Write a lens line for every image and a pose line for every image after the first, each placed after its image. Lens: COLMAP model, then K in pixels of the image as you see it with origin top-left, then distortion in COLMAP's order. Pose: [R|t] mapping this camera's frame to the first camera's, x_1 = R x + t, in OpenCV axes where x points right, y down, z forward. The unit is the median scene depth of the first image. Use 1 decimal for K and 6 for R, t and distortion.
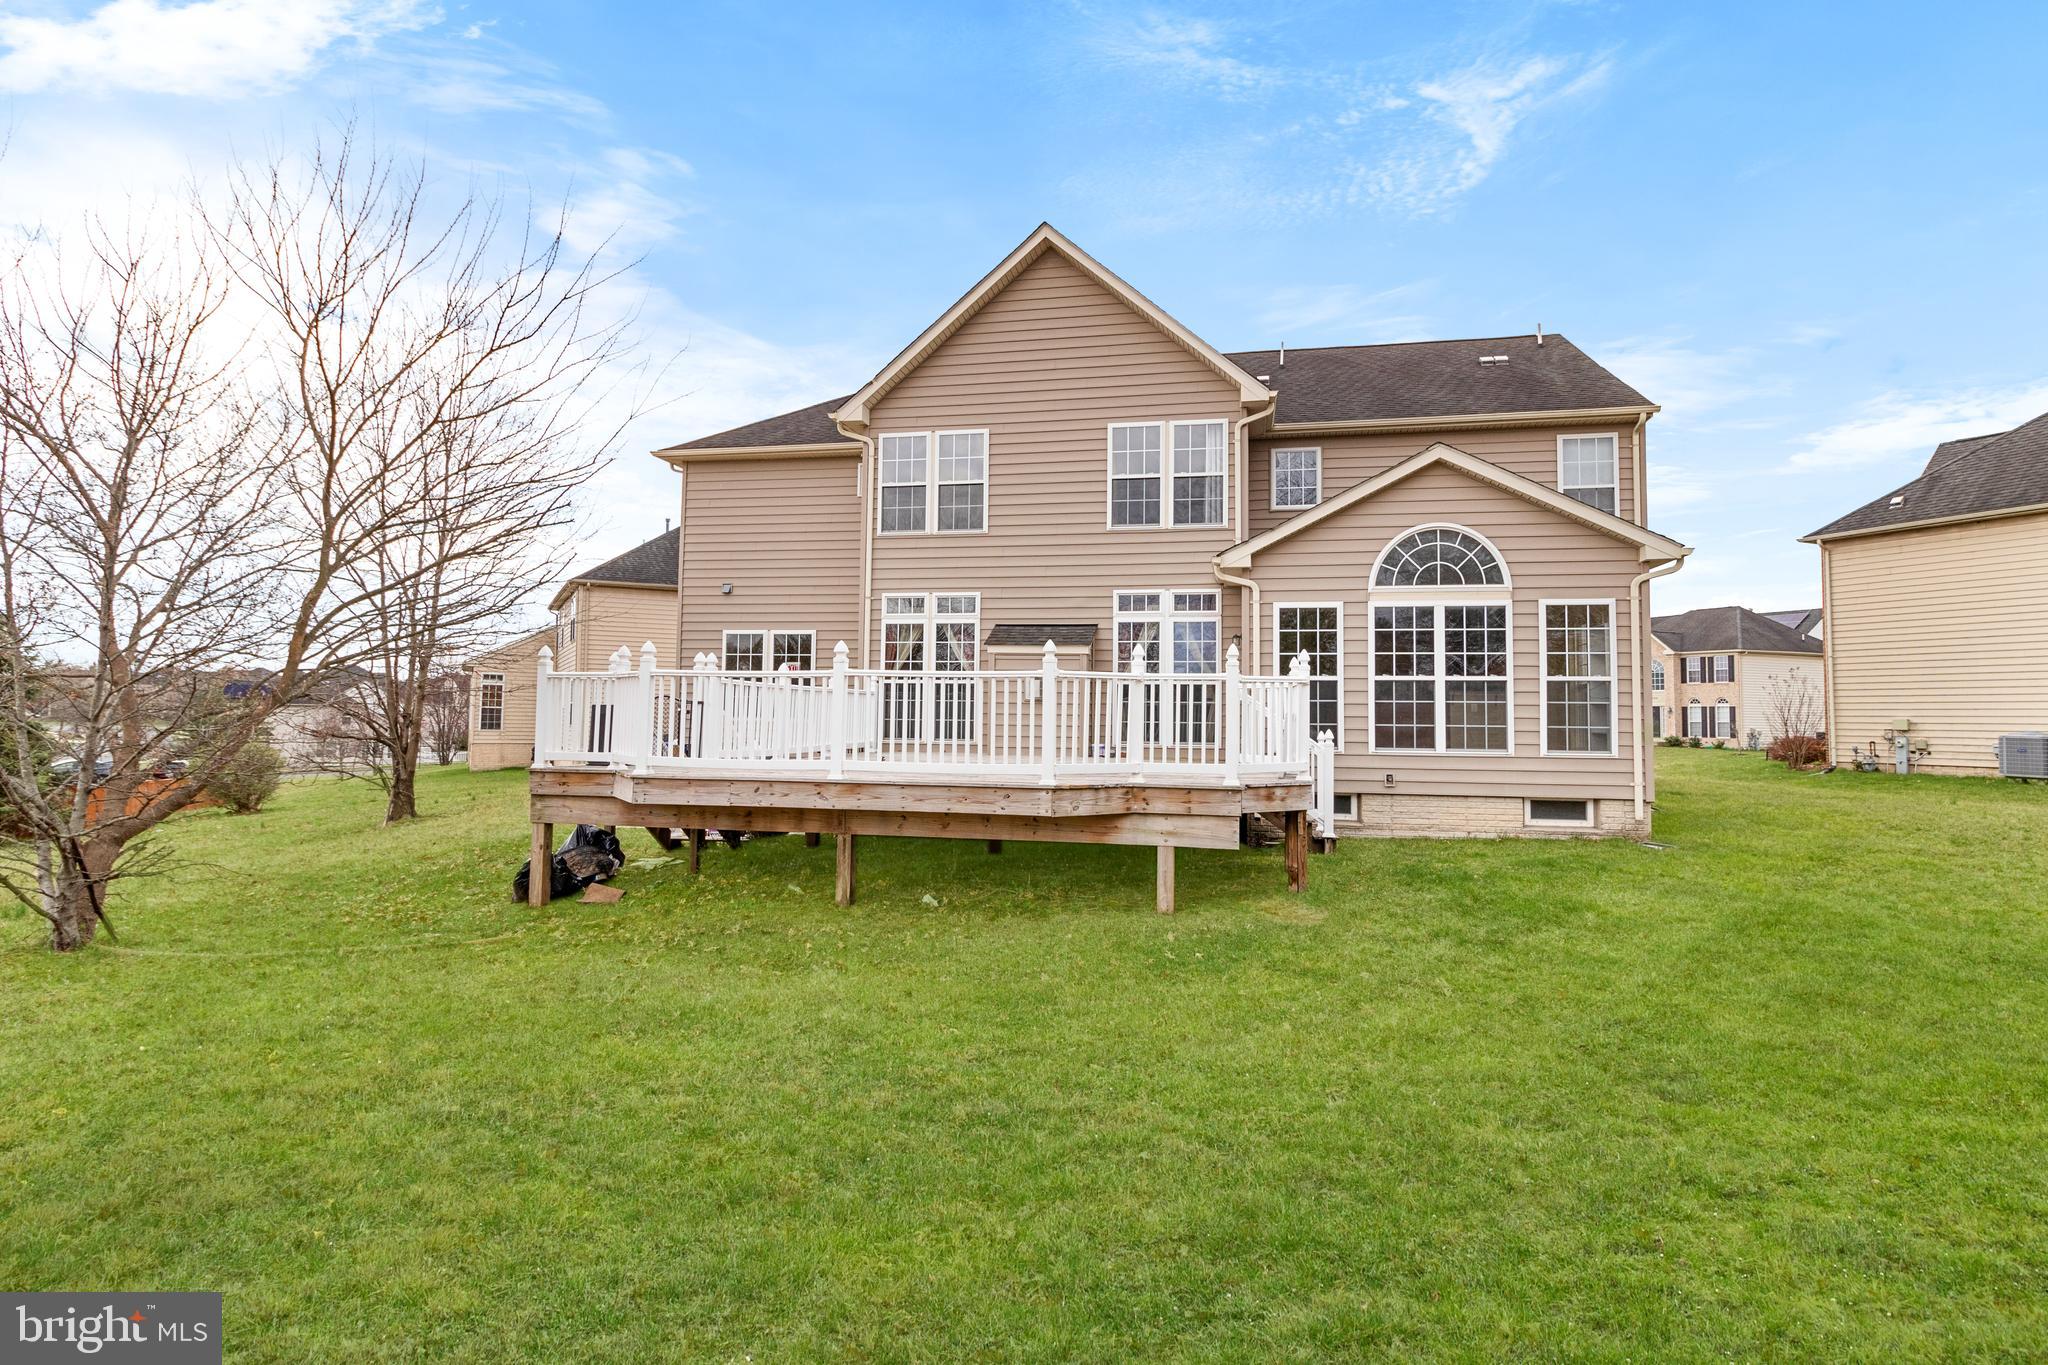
lens RADIAL K [[1090.9, 0, 1024.1], [0, 1090.9, 674.7], [0, 0, 1]] dist [-0.006925, -0.002150]
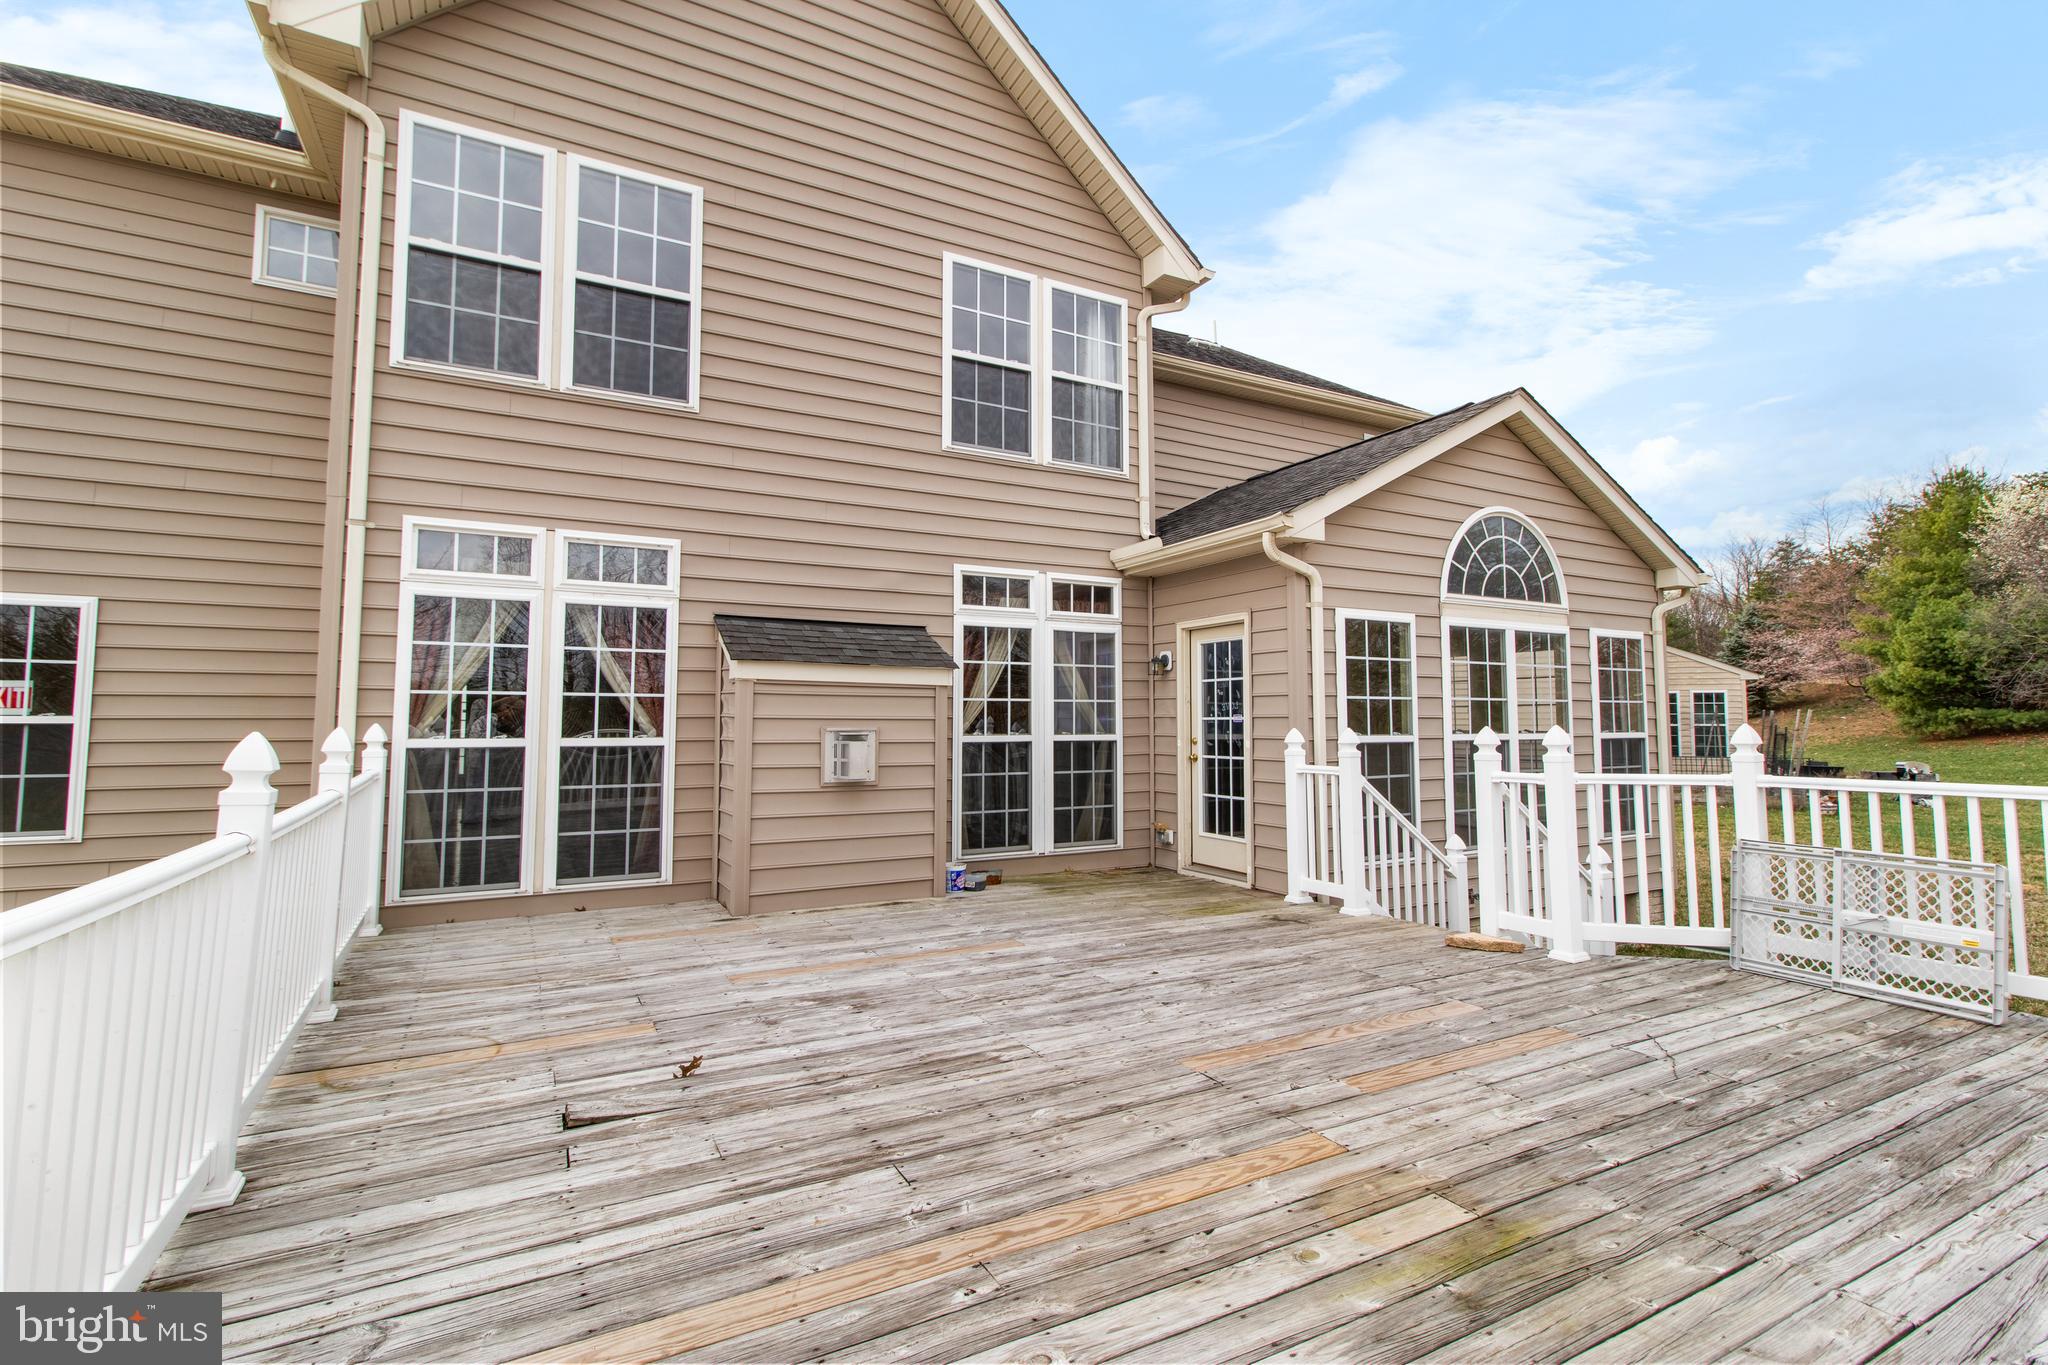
lens RADIAL K [[932.0, 0, 1030.9], [0, 932.0, 674.5], [0, 0, 1]] dist [-0.008133, -0.000379]
pose [[0.751036, 0.020488, 0.659943, -0.189581], [-0.018341, 0.999780, -0.010166, -0.019843], [-0.660006, -0.004468, 0.751247, 0.638531]]
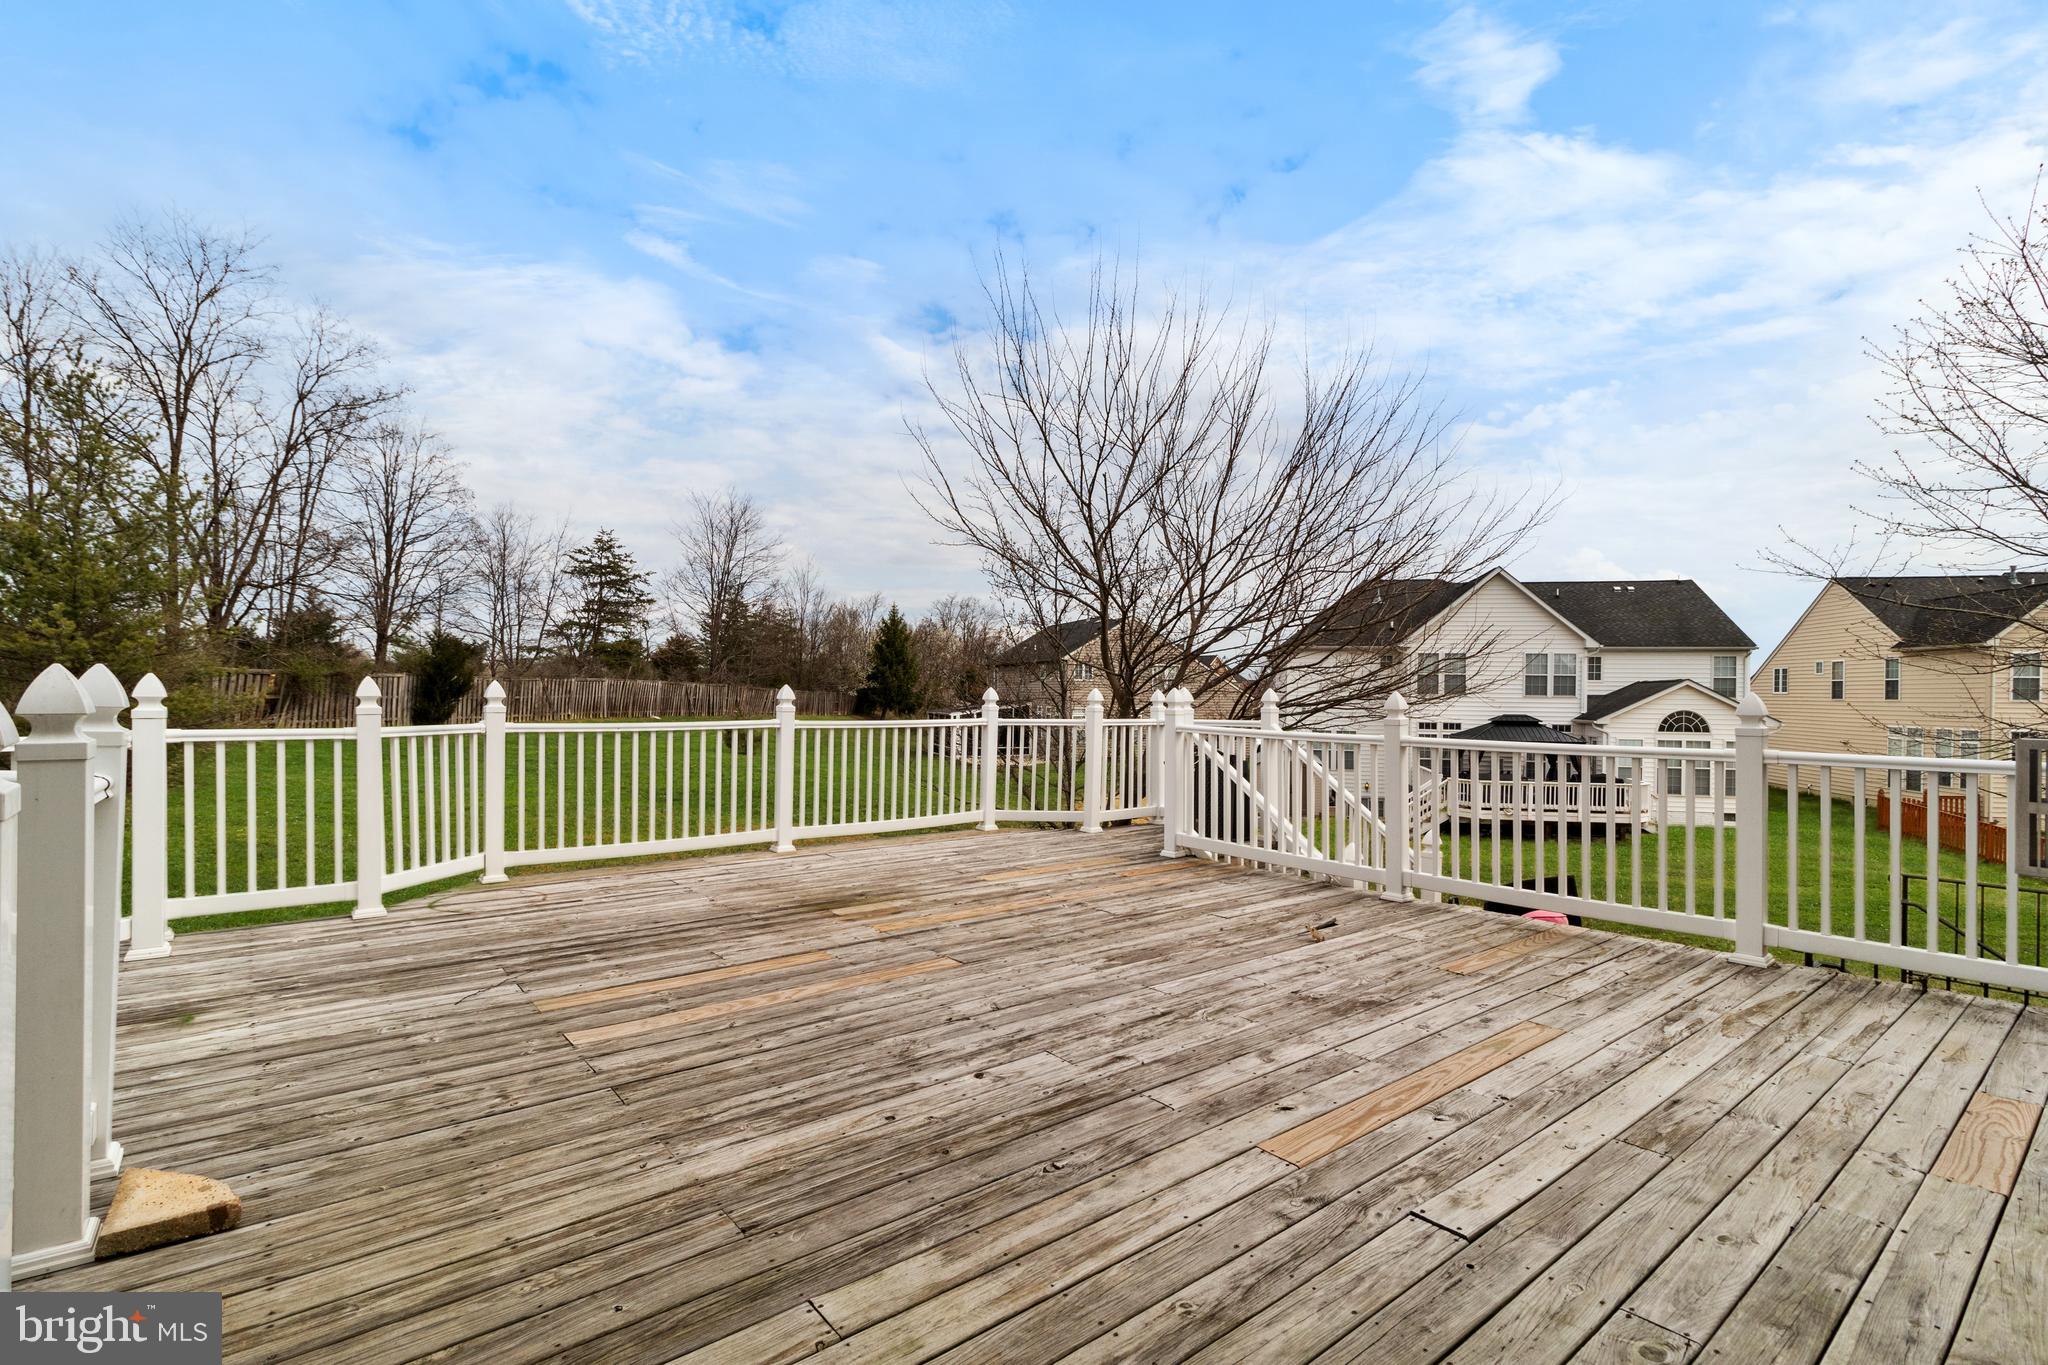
lens RADIAL K [[932.0, 0, 1025.9], [0, 932.0, 693.0], [0, 0, 1]] dist [-0.008133, -0.000379]
pose [[-0.617523, -0.019975, -0.786299, 0.120888], [0.012993, 0.999282, -0.035590, -0.000978], [0.786445, -0.032194, -0.616820, 0.908275]]
